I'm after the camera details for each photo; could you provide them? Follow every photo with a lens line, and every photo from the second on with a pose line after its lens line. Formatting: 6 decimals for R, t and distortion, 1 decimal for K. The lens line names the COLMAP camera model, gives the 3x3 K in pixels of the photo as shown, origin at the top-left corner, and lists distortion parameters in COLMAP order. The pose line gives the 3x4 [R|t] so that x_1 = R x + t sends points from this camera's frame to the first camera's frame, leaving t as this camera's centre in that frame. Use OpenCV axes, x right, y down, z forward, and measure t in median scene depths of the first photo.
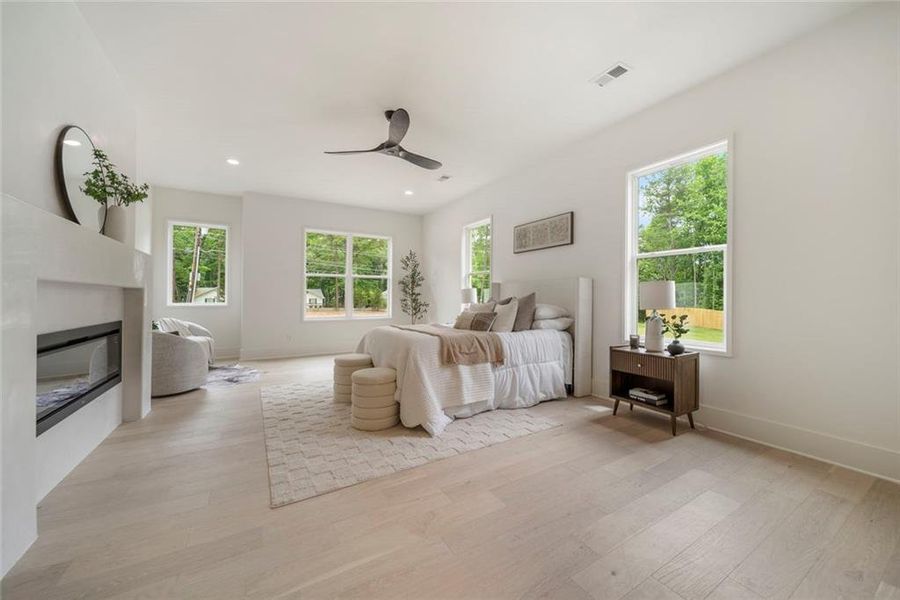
lens RADIAL K [[333.5, 0, 451.4], [0, 333.5, 302.0], [0, 0, 1]] dist [0.000037, -0.000320]
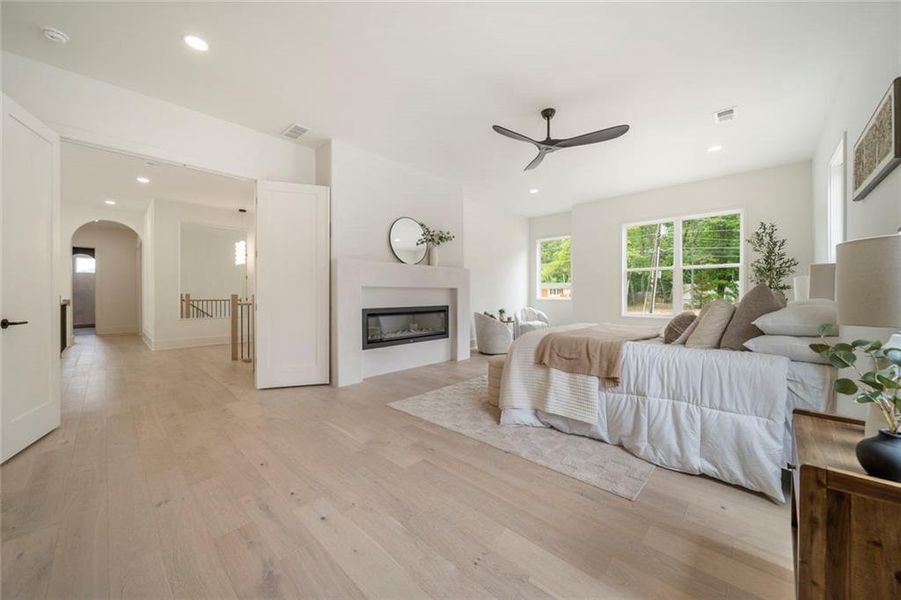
lens RADIAL K [[324.8, 0, 452.3], [0, 324.8, 300.4], [0, 0, 1]] dist [-0.000289, -0.001526]
pose [[0.282289, 0.020065, -0.959120, 0.729739], [-0.012693, 0.999772, 0.017179, -0.003015], [0.959246, 0.007325, 0.282479, 0.466733]]
